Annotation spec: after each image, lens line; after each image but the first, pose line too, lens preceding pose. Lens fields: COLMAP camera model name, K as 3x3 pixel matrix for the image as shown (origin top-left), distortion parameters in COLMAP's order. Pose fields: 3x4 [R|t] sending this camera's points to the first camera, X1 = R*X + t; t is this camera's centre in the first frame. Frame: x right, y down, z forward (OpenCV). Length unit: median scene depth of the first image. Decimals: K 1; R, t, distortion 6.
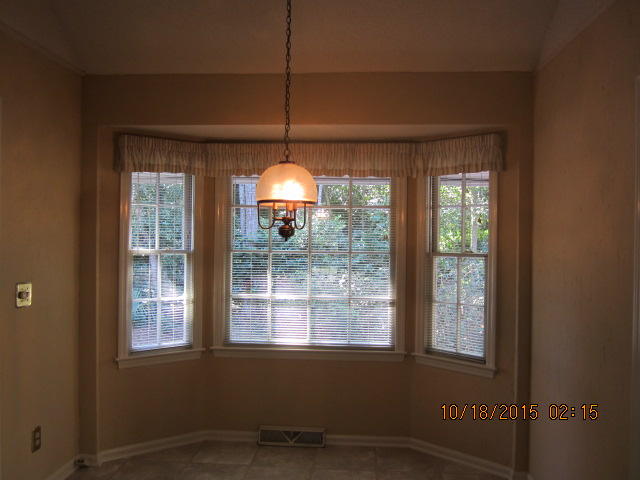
lens RADIAL K [[527.5, 0, 320.0], [0, 527.5, 240.0], [0, 0, 1]] dist [-0.052906, 0.009514]
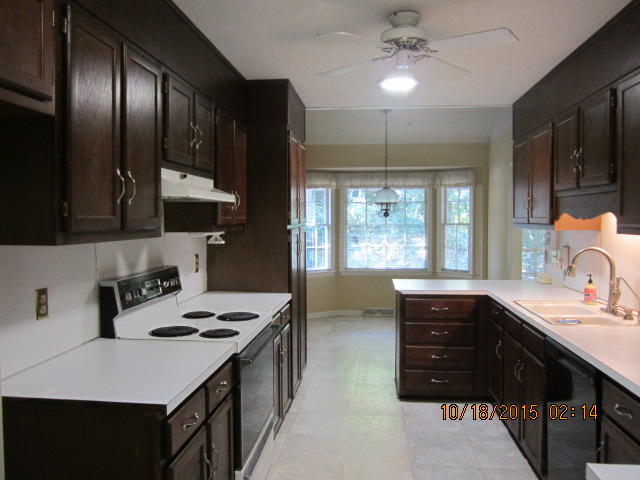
lens RADIAL K [[527.5, 0, 320.0], [0, 527.5, 240.0], [0, 0, 1]] dist [-0.052906, 0.009514]
pose [[0.999458, -0.013256, -0.030131, -0.224077], [0.014165, 0.999445, 0.030157, 0.019096], [0.029715, -0.030567, 0.999091, -1.127406]]
